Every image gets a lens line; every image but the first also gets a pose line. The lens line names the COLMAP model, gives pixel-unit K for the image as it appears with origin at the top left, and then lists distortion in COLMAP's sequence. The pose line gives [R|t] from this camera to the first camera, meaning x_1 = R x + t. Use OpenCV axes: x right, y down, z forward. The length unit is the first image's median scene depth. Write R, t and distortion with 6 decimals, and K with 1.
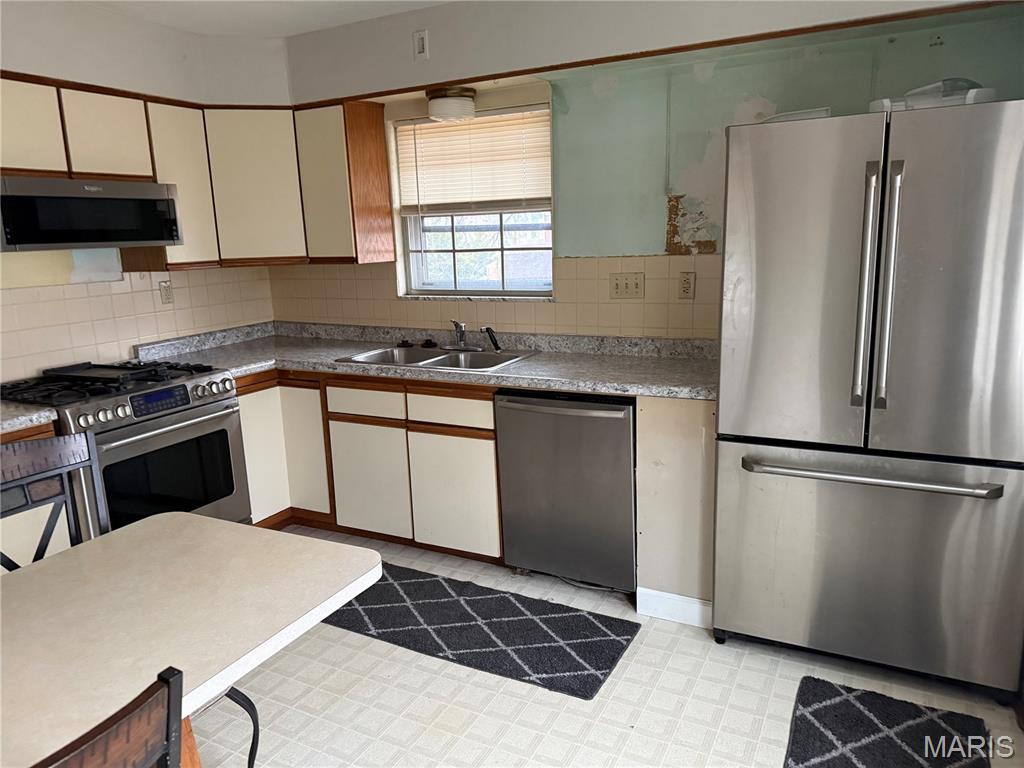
lens RADIAL K [[731.3, 0, 512.0], [0, 731.3, 384.0], [0, 0, 1]] dist [0.160472, -0.222488]
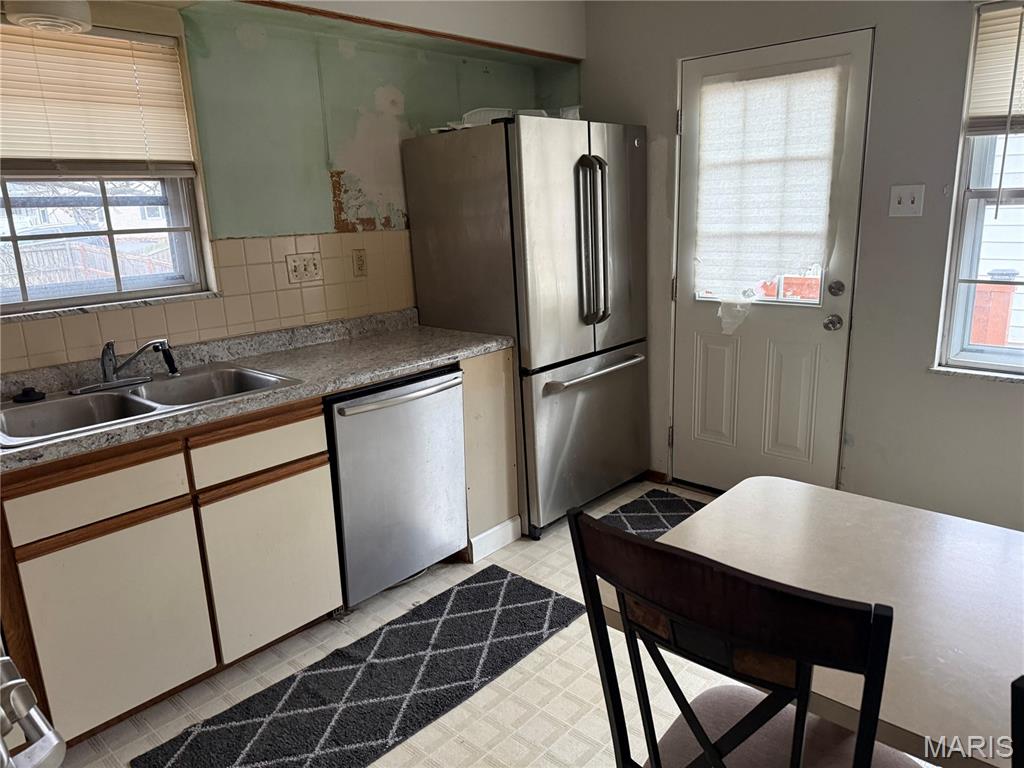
lens RADIAL K [[731.3, 0, 512.0], [0, 731.3, 384.0], [0, 0, 1]] dist [0.160472, -0.222488]
pose [[0.246848, -0.210052, 0.946015, -0.700045], [0.224503, 0.962062, 0.155034, -0.084032], [-0.942690, 0.174113, 0.284640, 0.549374]]
